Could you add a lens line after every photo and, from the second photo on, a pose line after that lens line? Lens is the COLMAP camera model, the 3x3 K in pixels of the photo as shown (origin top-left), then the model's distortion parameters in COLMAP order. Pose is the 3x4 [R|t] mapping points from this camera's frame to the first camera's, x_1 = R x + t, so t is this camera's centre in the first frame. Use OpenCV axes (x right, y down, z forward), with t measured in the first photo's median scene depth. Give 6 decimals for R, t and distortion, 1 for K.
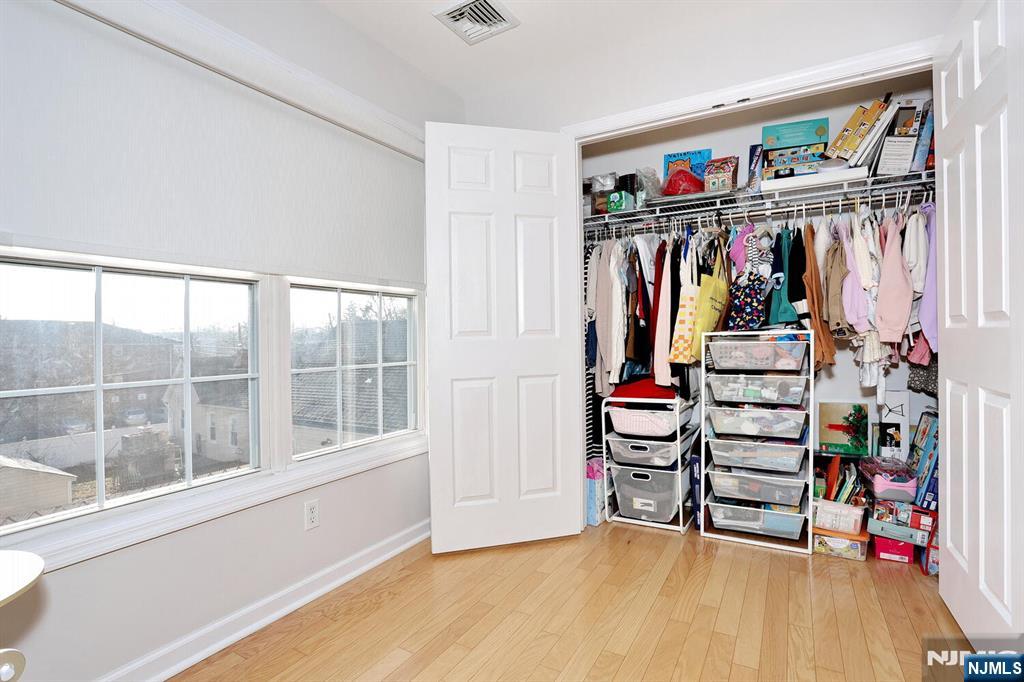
lens RADIAL K [[500.6, 0, 511.0], [0, 500.6, 336.8], [0, 0, 1]] dist [-0.066143, 0.025854]
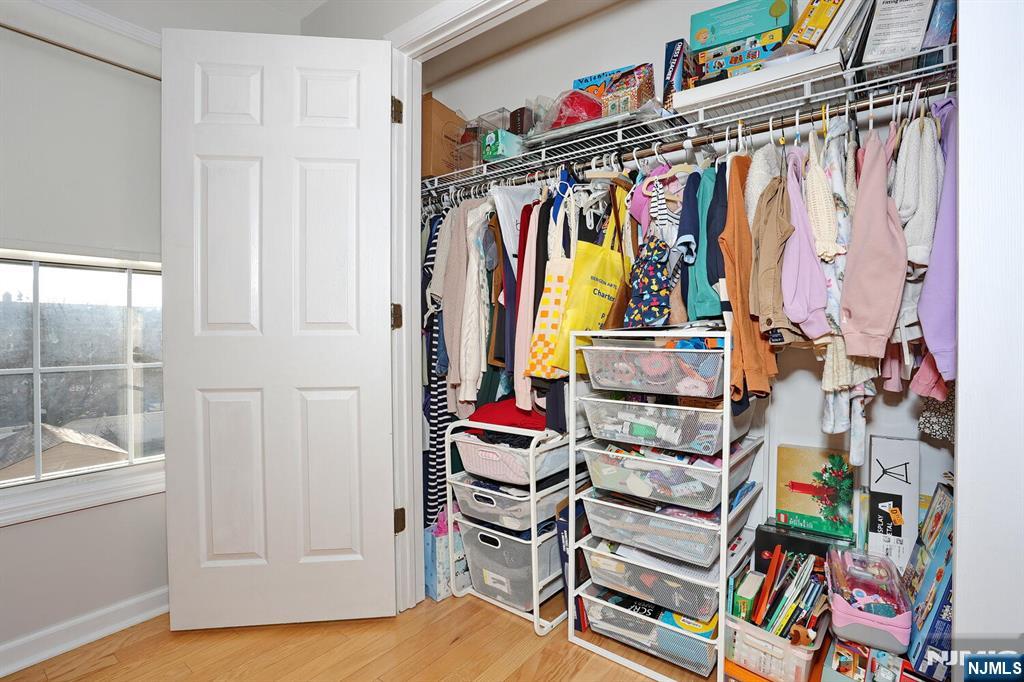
lens RADIAL K [[494.3, 0, 515.1], [0, 494.3, 329.7], [0, 0, 1]] dist [-0.060909, 0.023130]
pose [[0.990711, 0.019198, -0.134620, 0.406928], [-0.019133, 0.999815, 0.001777, -0.010444], [0.134629, 0.000815, 0.990896, 0.362071]]
